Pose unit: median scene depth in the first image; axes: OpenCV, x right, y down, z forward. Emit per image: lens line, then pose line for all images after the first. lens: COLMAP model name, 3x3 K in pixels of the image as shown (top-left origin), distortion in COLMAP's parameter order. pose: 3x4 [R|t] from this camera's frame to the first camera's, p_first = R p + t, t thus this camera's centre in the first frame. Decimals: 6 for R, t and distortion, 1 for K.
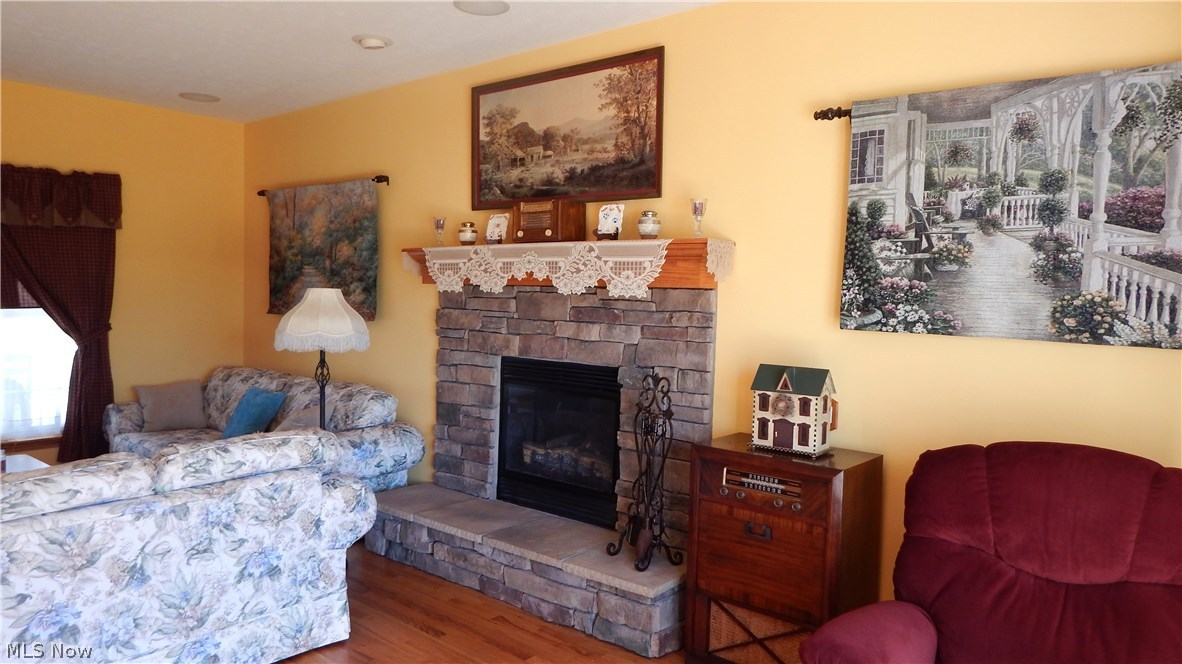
lens RADIAL K [[770.2, 0, 594.5], [0, 770.2, 332.2], [0, 0, 1]] dist [-0.024577, -0.005730]
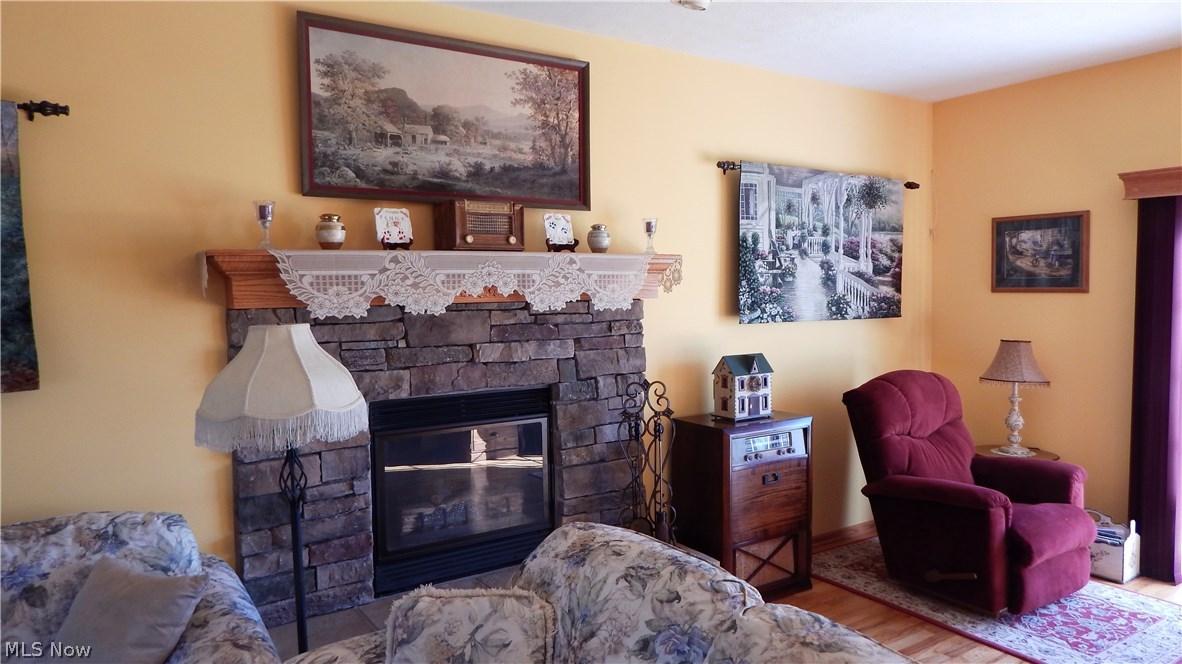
lens RADIAL K [[770.2, 0, 587.8], [0, 770.2, 328.8], [0, 0, 1]] dist [-0.024577, -0.005730]
pose [[0.298742, -0.076436, 0.951268, -0.897295], [0.070661, 0.995823, 0.057825, -0.078626], [-0.951714, 0.049943, 0.302895, 0.701381]]
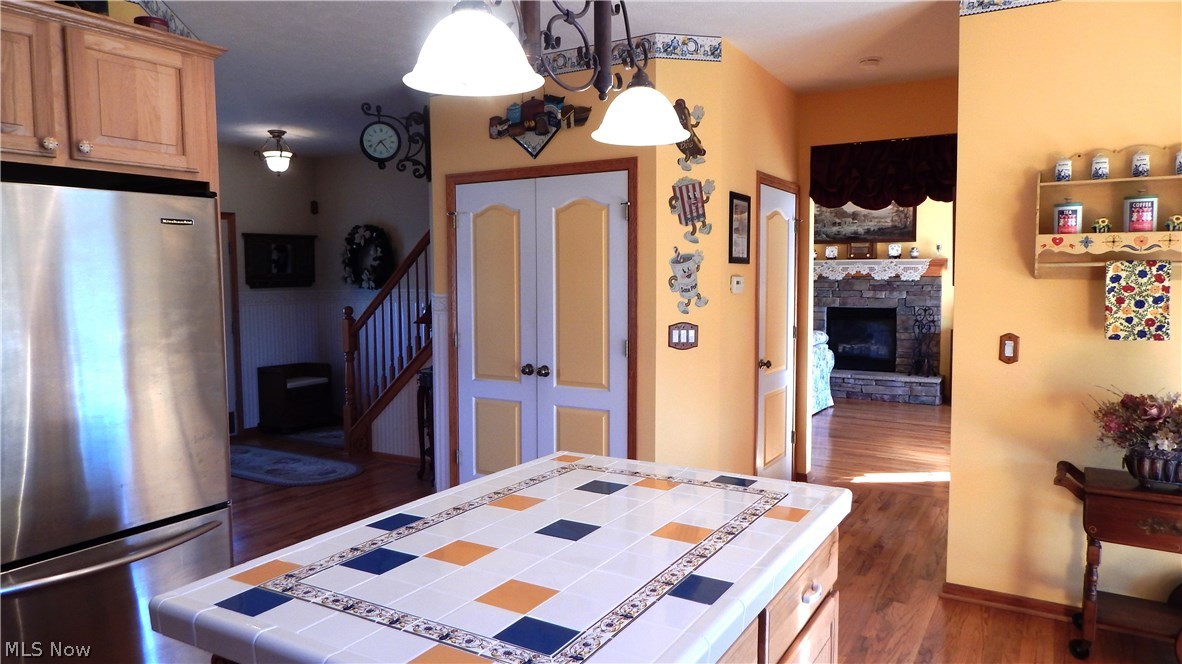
lens RADIAL K [[770.2, 0, 589.4], [0, 770.2, 332.7], [0, 0, 1]] dist [-0.024577, -0.005730]
pose [[0.990586, -0.036966, 0.131803, -1.376081], [0.034089, 0.999130, 0.024020, 0.034067], [-0.132576, -0.019301, 0.990985, -1.453062]]
